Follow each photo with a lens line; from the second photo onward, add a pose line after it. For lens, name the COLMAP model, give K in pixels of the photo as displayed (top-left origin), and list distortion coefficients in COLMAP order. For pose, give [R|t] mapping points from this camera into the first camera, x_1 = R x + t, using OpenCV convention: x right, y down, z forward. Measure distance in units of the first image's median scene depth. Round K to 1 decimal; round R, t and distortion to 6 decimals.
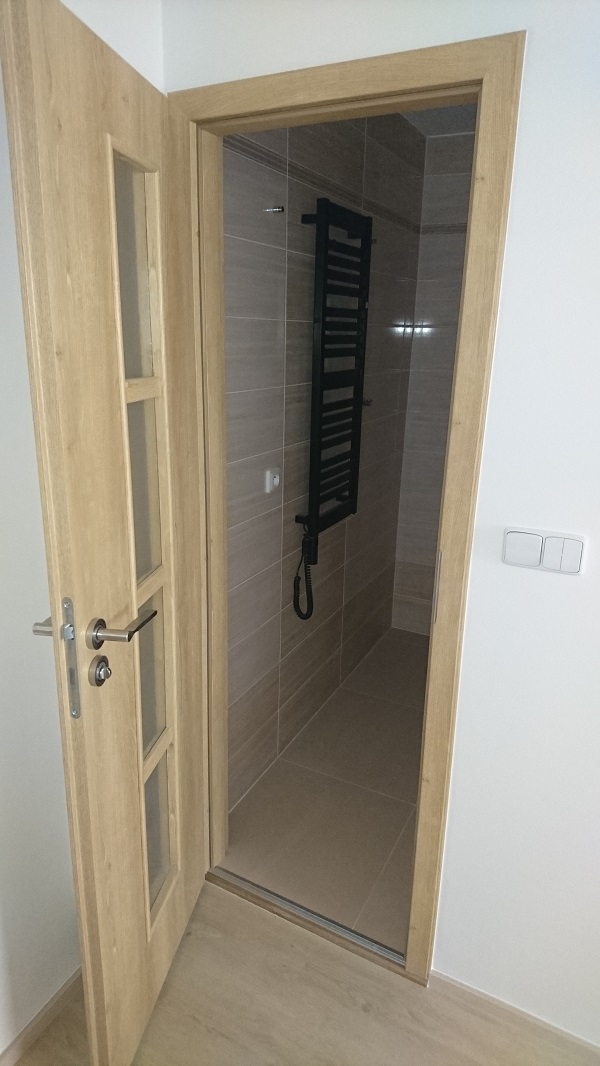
lens RADIAL K [[667.1, 0, 300.6], [0, 667.1, 524.9], [0, 0, 1]] dist [0.073563, -0.133632]
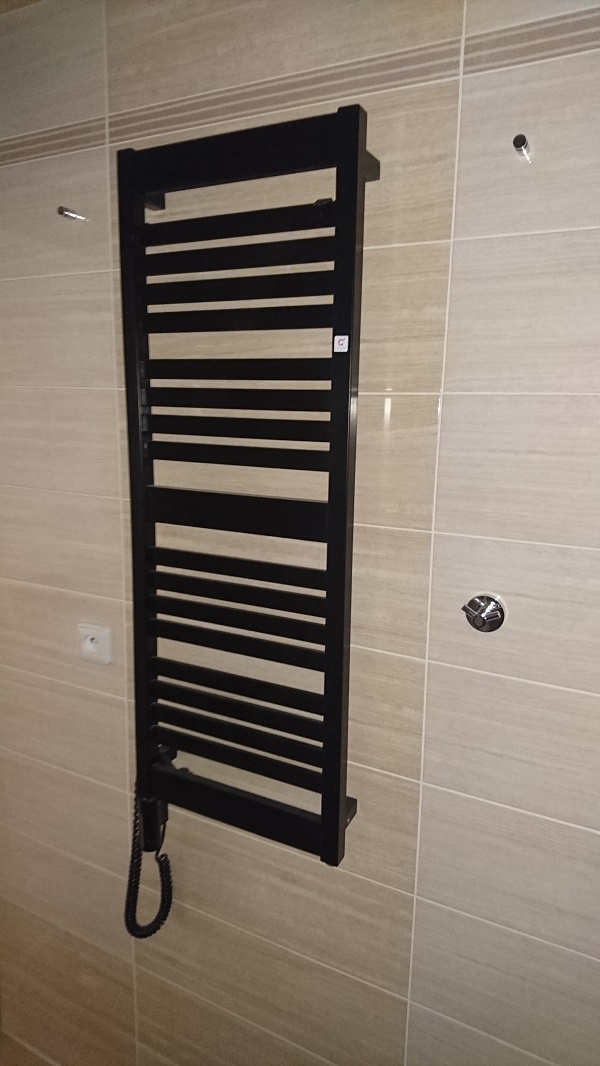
lens RADIAL K [[667.1, 0, 300.6], [0, 667.1, 524.9], [0, 0, 1]] dist [0.073563, -0.133632]
pose [[-0.008256, 0.166960, -0.985929, 0.532586], [-0.294521, 0.941822, 0.161956, -0.314610], [0.955609, 0.291713, 0.041398, 1.092565]]
